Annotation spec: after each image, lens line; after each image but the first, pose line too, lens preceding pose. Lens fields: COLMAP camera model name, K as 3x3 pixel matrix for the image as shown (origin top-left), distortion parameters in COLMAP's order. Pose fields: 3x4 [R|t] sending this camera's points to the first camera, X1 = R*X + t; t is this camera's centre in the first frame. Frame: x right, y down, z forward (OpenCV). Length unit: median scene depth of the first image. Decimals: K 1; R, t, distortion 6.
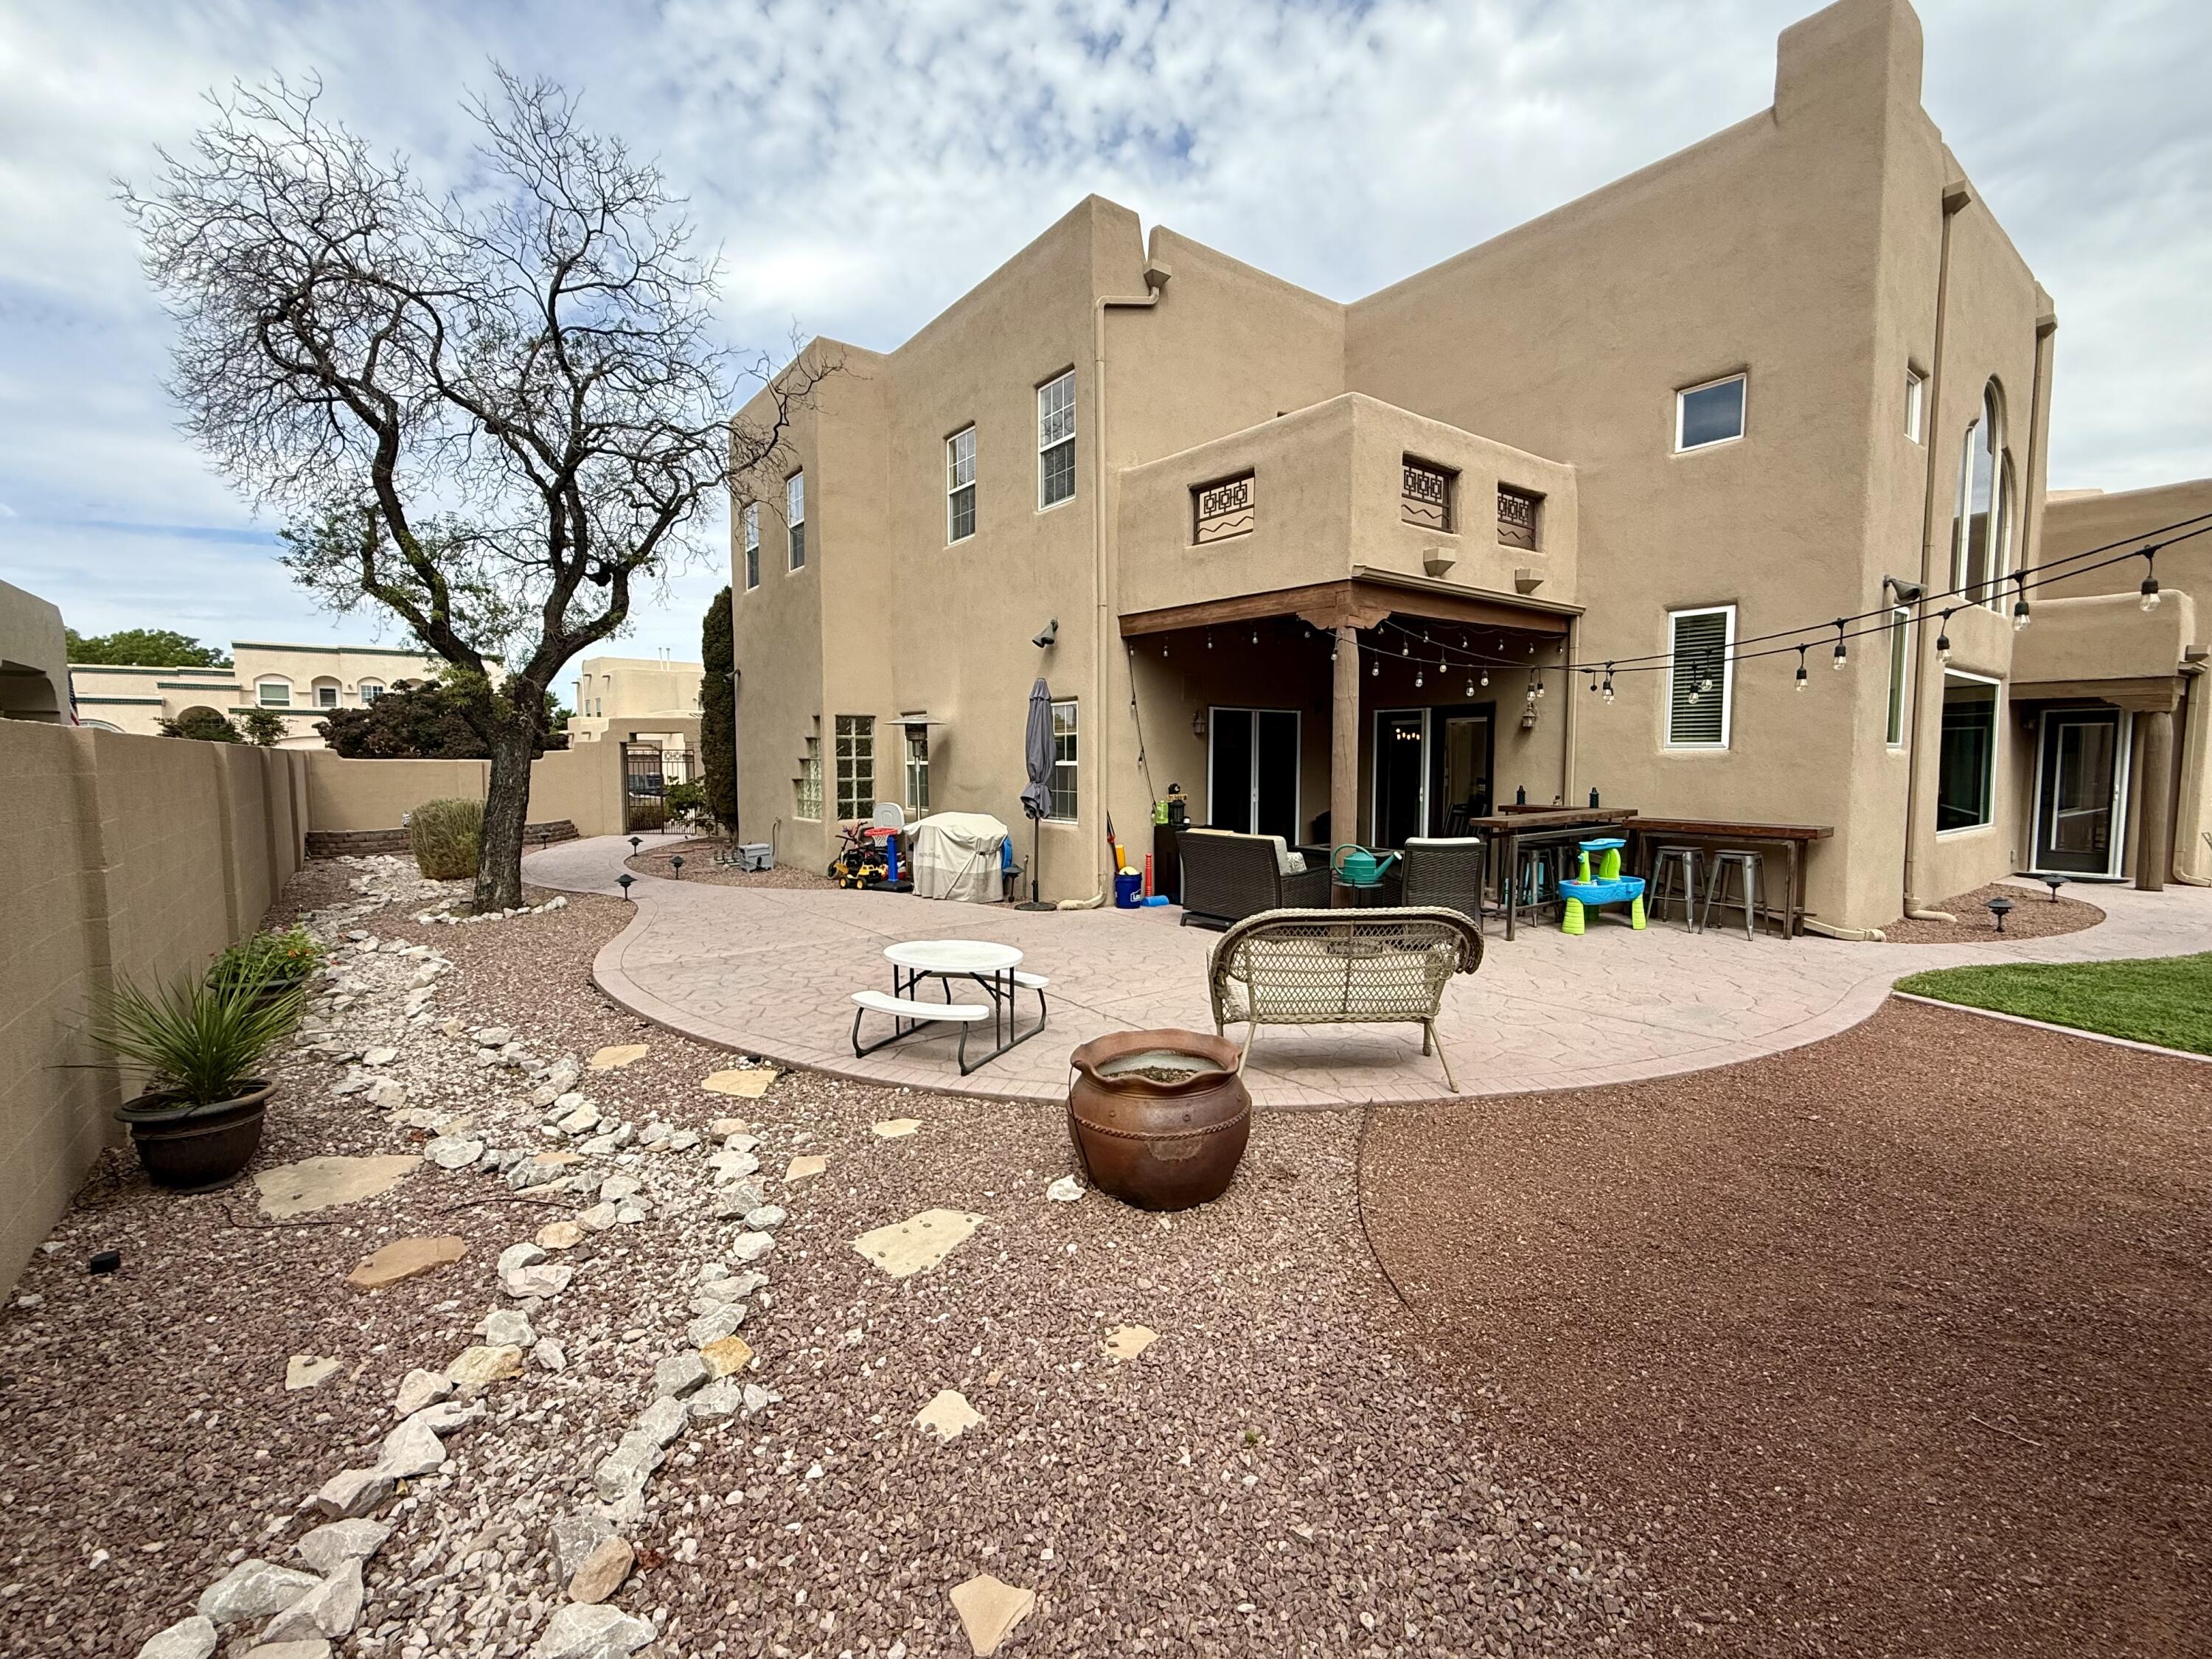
lens RADIAL K [[957.5, 0, 1101.9], [0, 957.5, 829.8], [0, 0, 1]] dist [-0.001727, 0.000327]
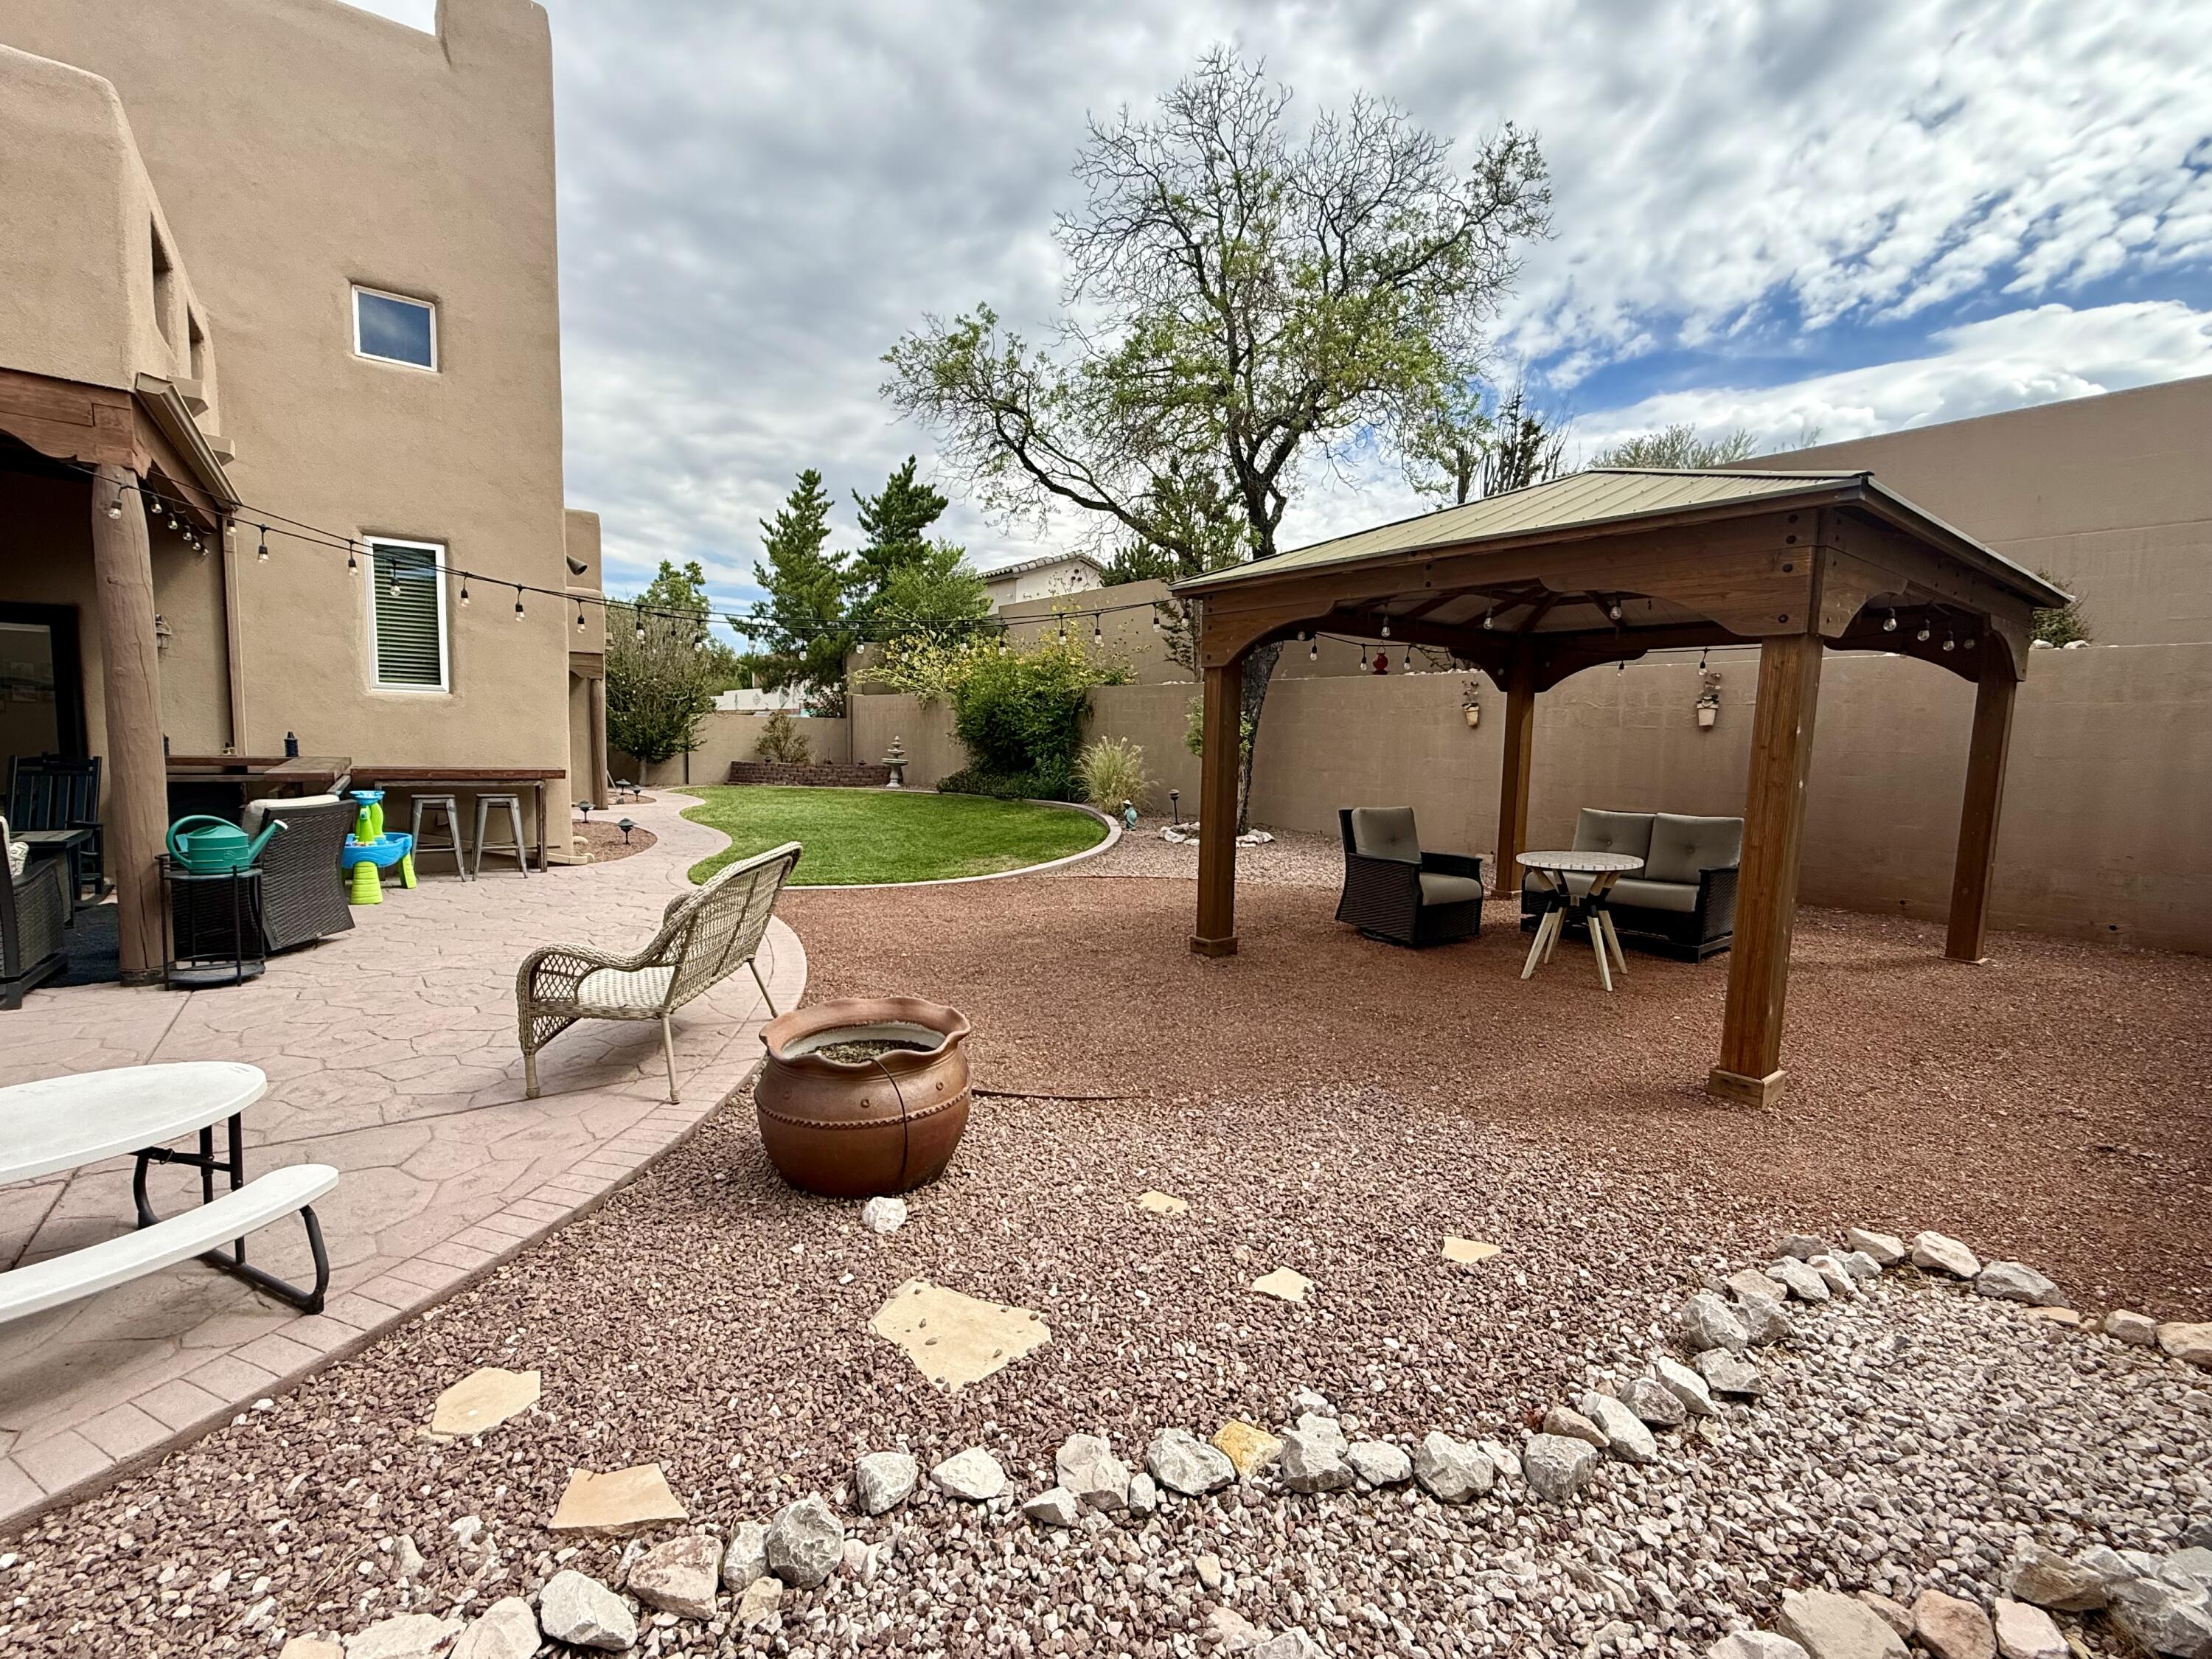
lens RADIAL K [[957.5, 0, 1111.4], [0, 957.5, 827.2], [0, 0, 1]] dist [-0.001727, 0.000327]
pose [[-0.007440, -0.093182, 0.995621, -0.328168], [0.046223, 0.994553, 0.093427, -0.007537], [-0.998903, 0.046715, -0.003092, 0.318578]]
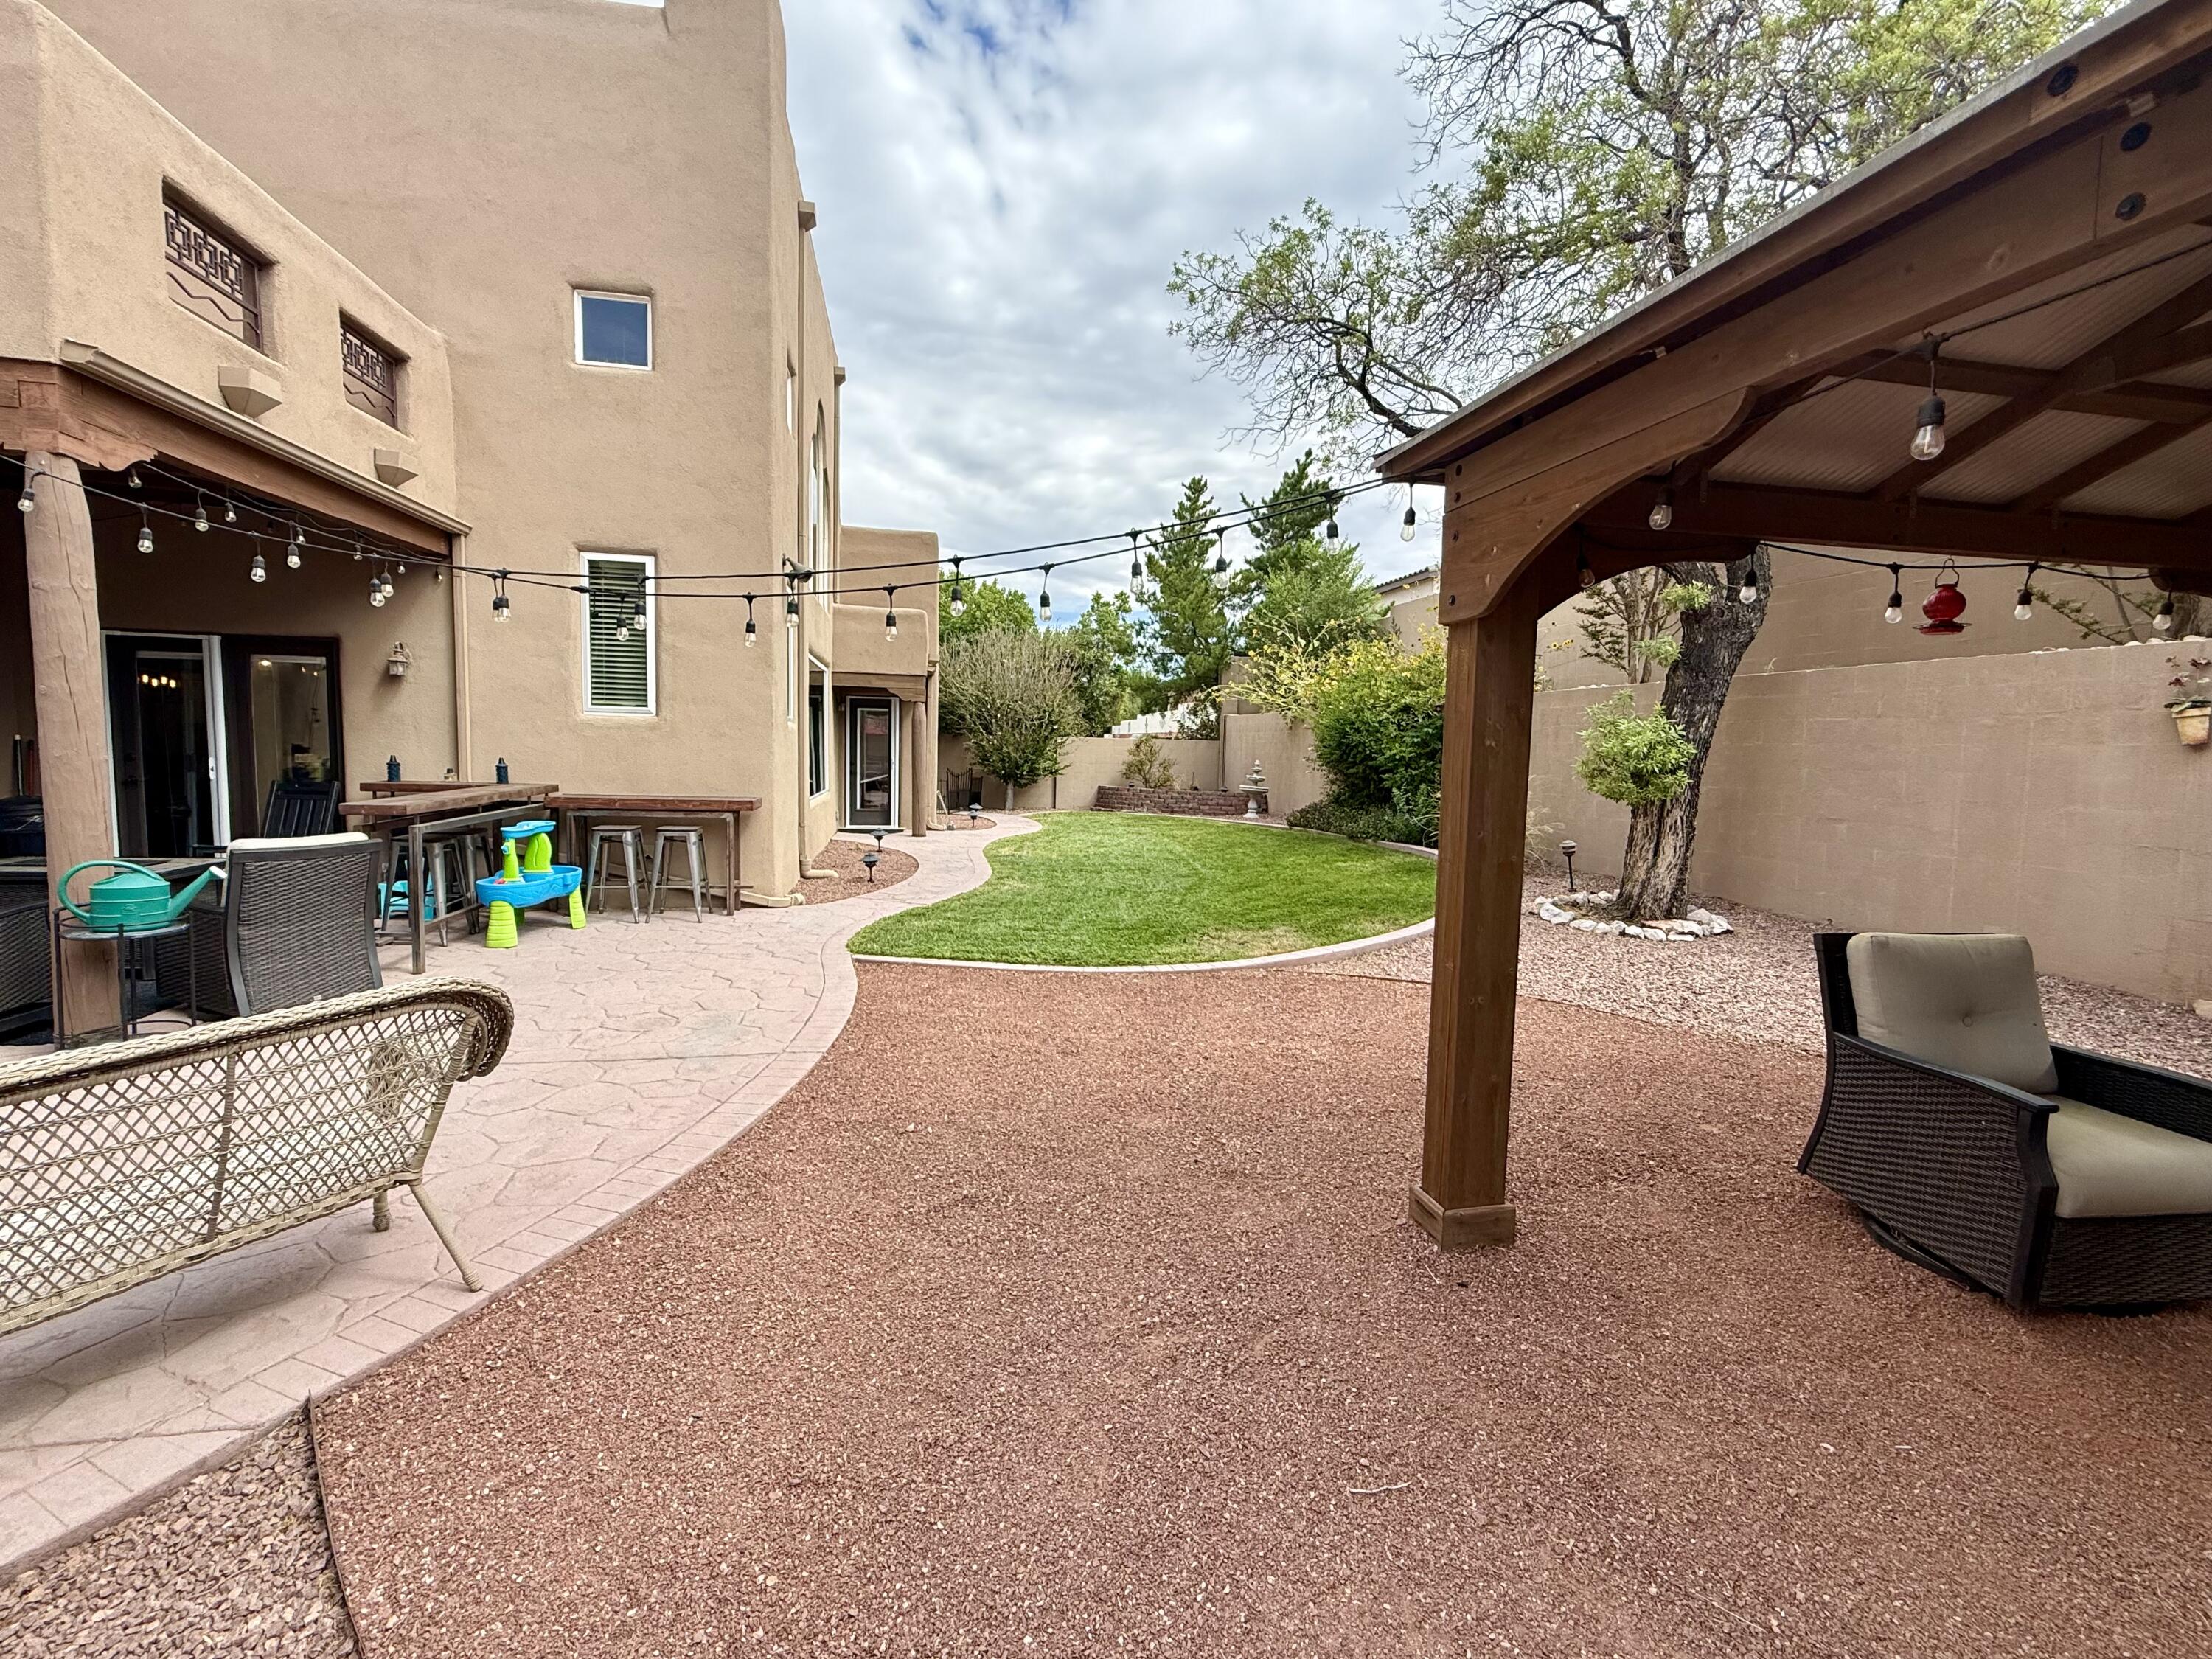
lens RADIAL K [[957.5, 0, 1105.4], [0, 957.5, 828.0], [0, 0, 1]] dist [-0.001727, 0.000327]
pose [[0.442092, -0.063403, 0.894726, 0.021974], [0.039355, 0.997909, 0.051269, -0.007181], [-0.896106, 0.012547, 0.443663, 0.206517]]
